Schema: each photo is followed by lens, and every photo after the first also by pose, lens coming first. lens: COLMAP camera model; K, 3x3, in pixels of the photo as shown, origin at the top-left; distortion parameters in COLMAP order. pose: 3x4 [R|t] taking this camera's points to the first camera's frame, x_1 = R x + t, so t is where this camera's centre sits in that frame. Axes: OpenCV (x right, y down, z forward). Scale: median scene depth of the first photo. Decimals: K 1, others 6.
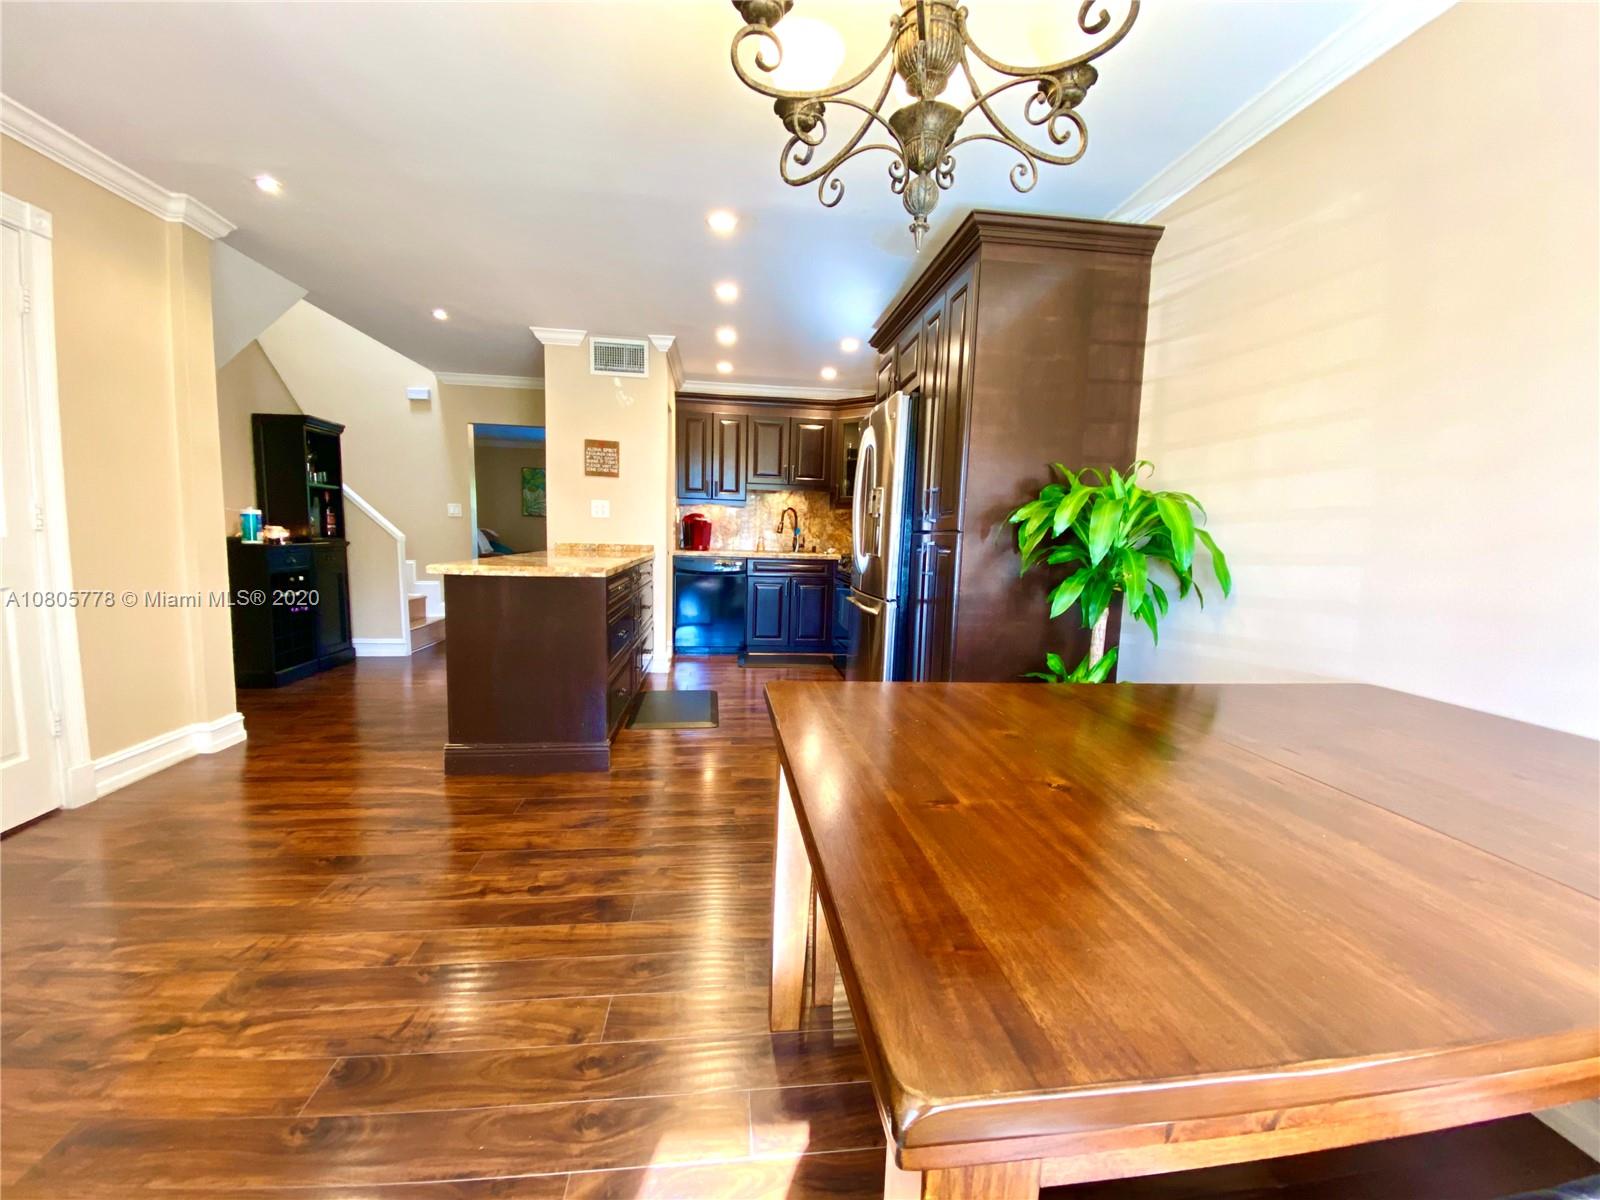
lens RADIAL K [[648.0, 0, 802.6], [0, 648.0, 609.1], [0, 0, 1]] dist [0.020522, -0.019854]
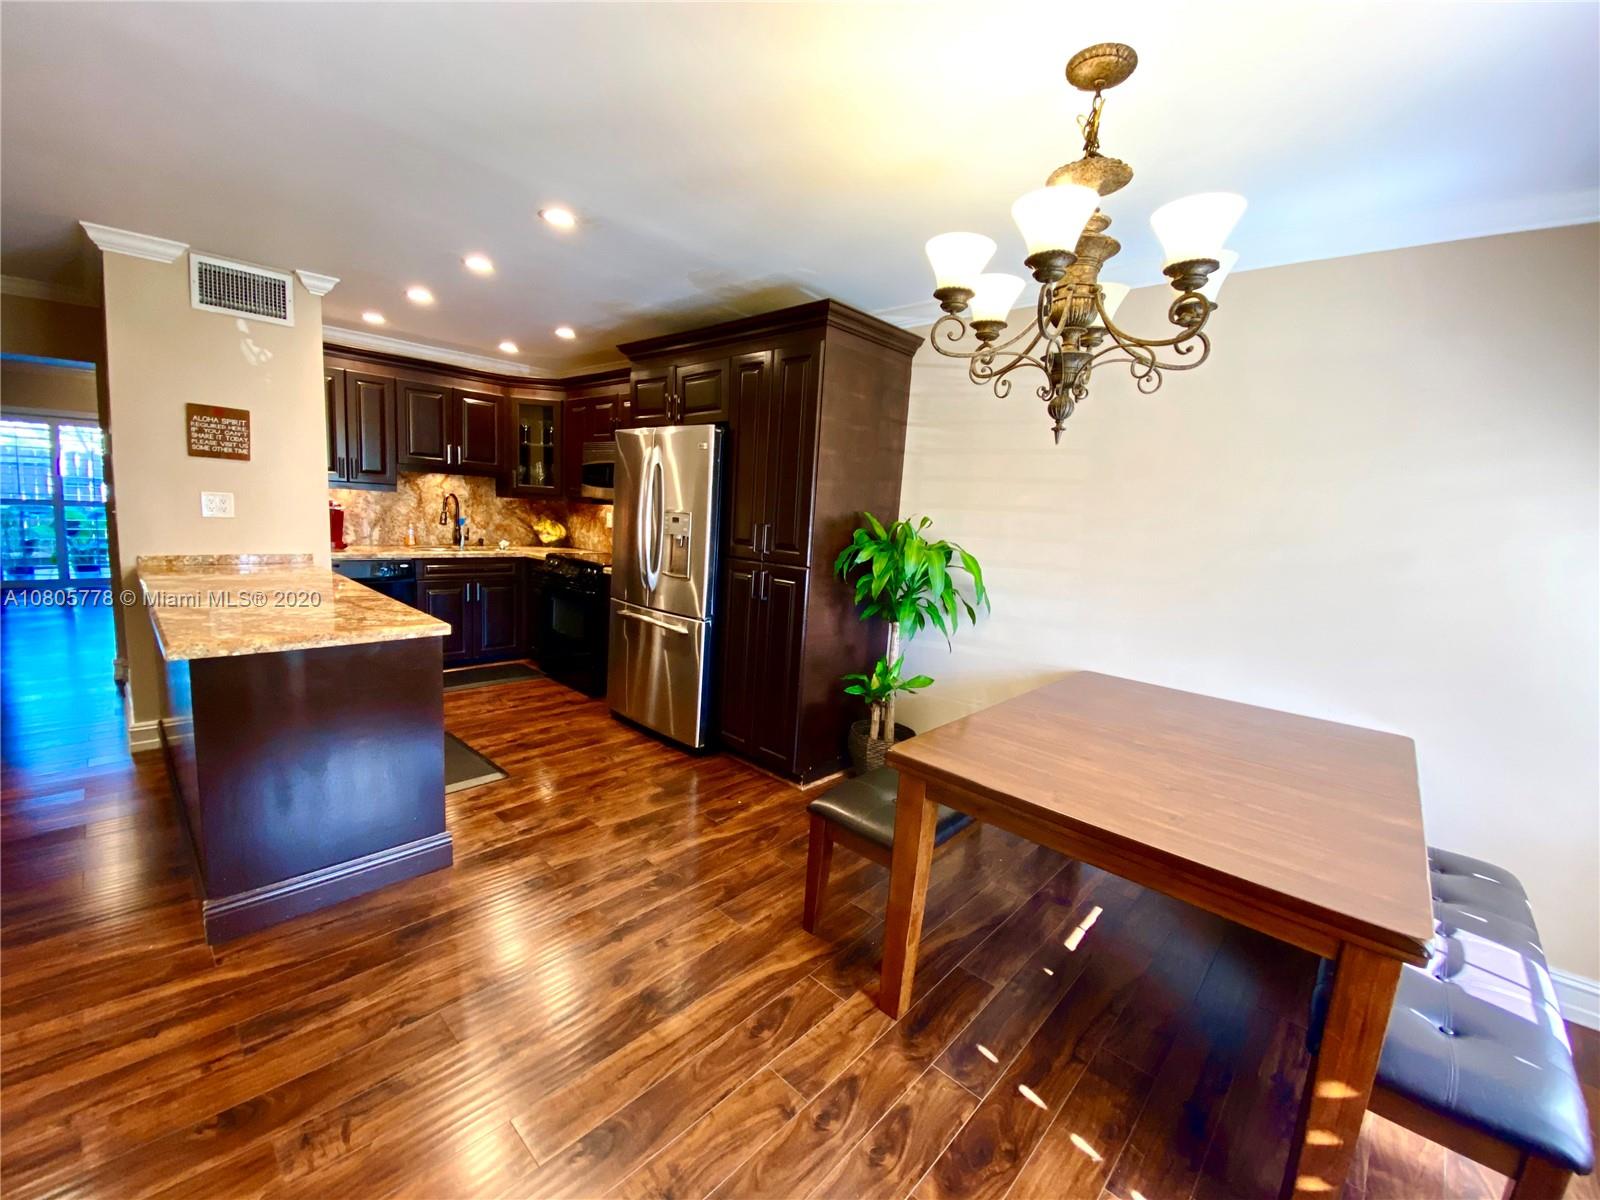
lens RADIAL K [[648.0, 0, 802.6], [0, 648.0, 609.1], [0, 0, 1]] dist [0.020522, -0.019854]
pose [[0.764051, -0.081102, 0.640038, -0.300363], [0.033874, 0.995742, 0.085738, -0.084916], [-0.644266, -0.043827, 0.763545, 0.059706]]
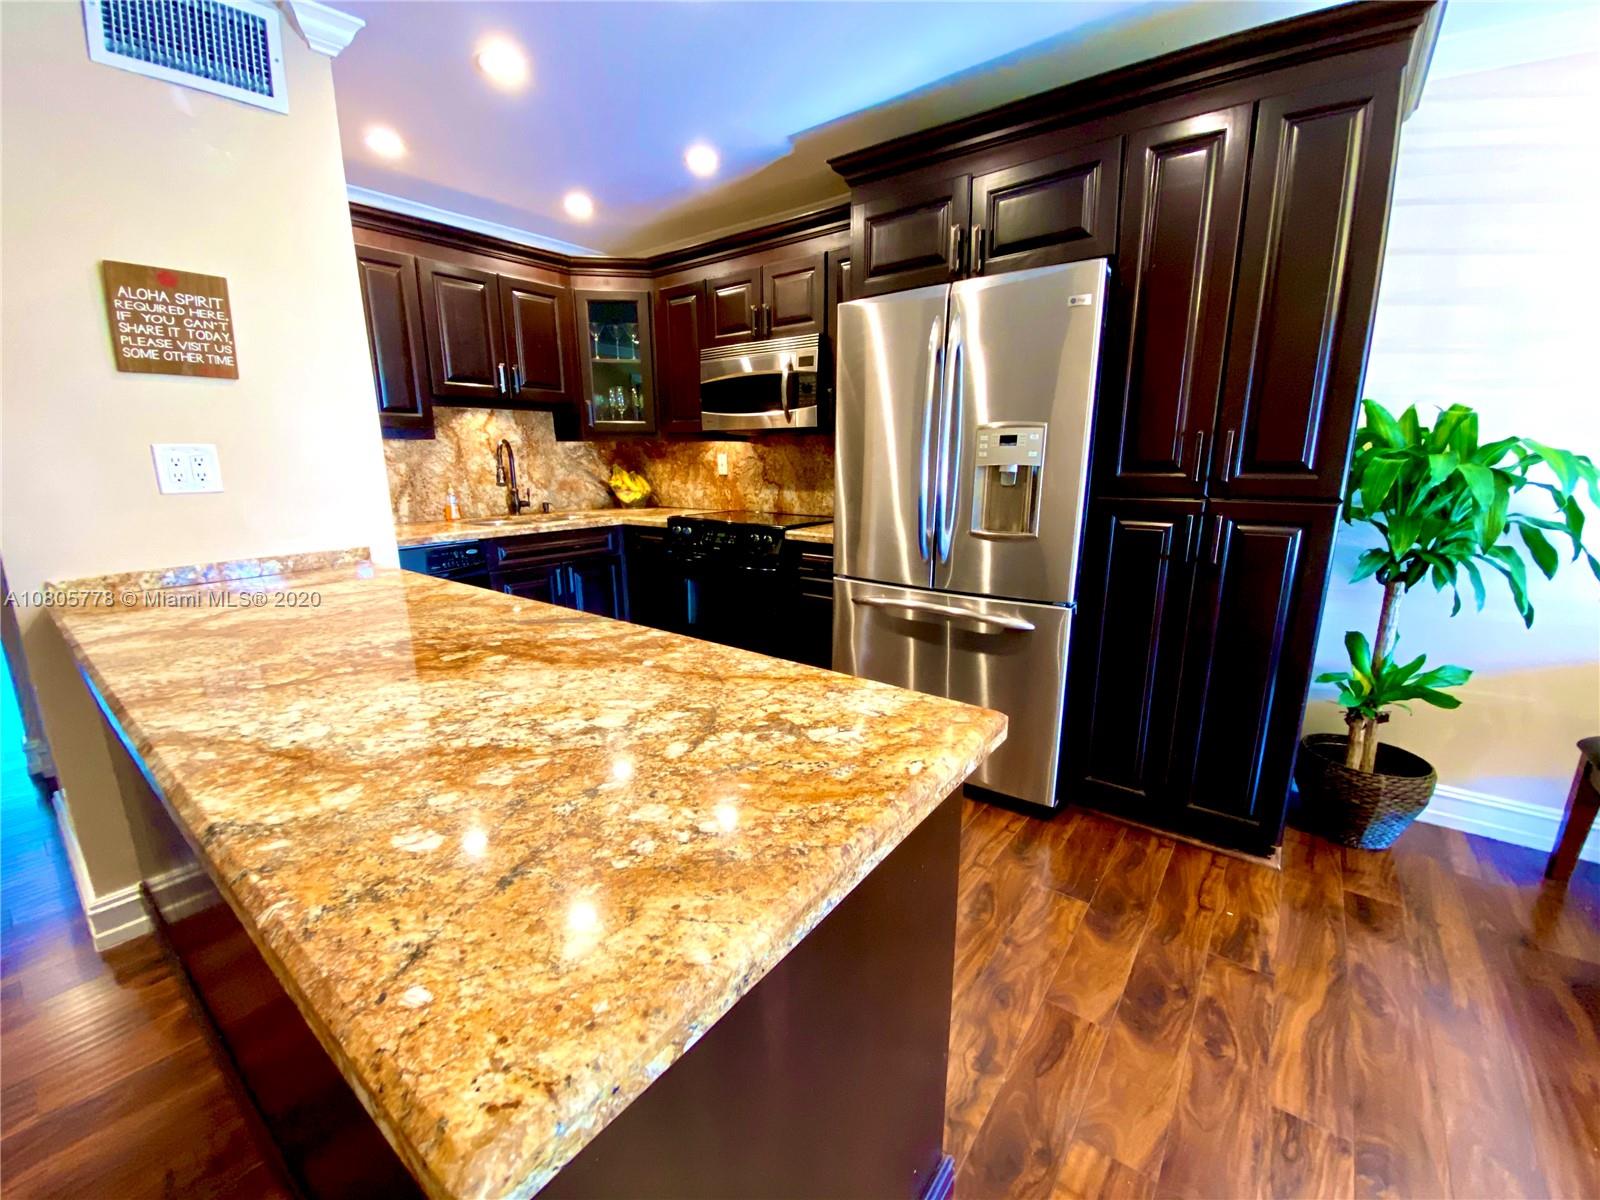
lens RADIAL K [[648.0, 0, 802.6], [0, 648.0, 609.1], [0, 0, 1]] dist [0.020522, -0.019854]
pose [[0.695338, -0.199368, 0.690476, -0.354014], [0.106316, 0.978717, 0.175530, -0.109137], [-0.710776, -0.048644, 0.701735, 0.521800]]
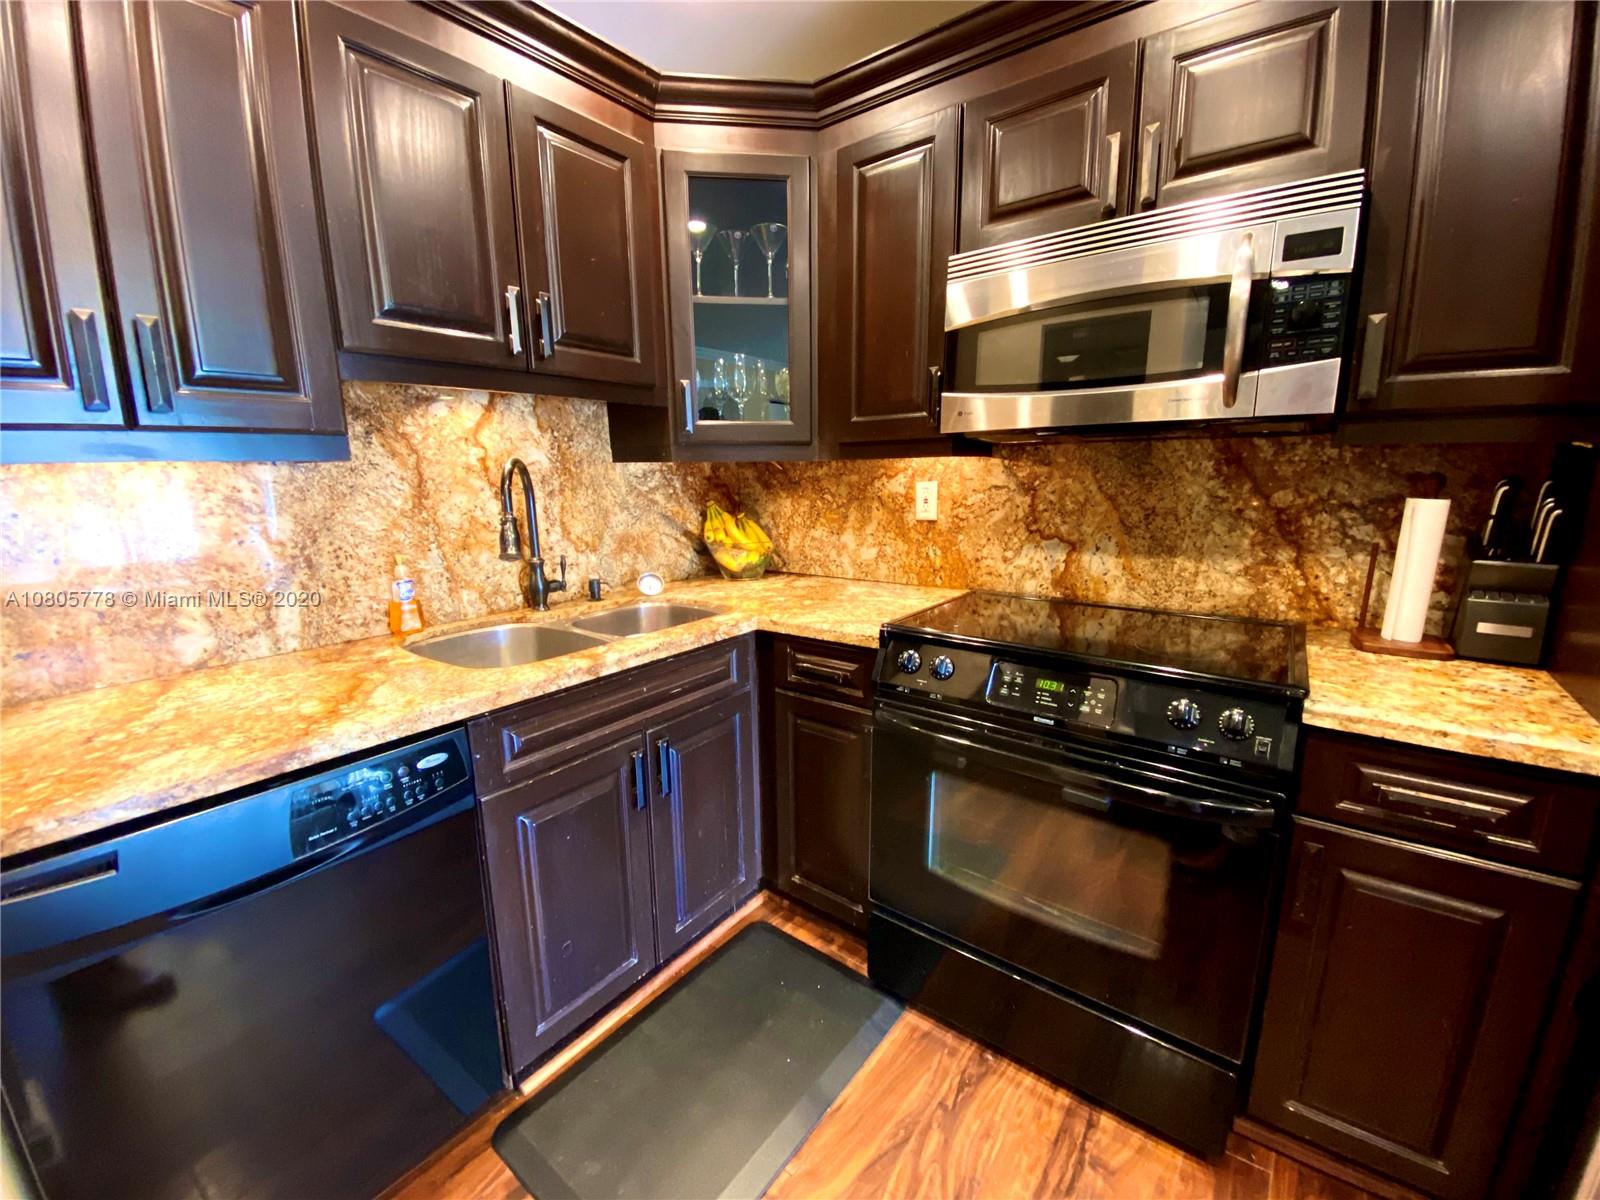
lens RADIAL K [[641.6, 0, 793.2], [0, 641.6, 605.1], [0, 0, 1]] dist [0.020671, -0.019439]
pose [[0.702348, -0.184556, 0.687493, -0.180990], [0.118114, 0.982632, 0.143119, -0.161209], [-0.701966, -0.019317, 0.711948, 0.958756]]
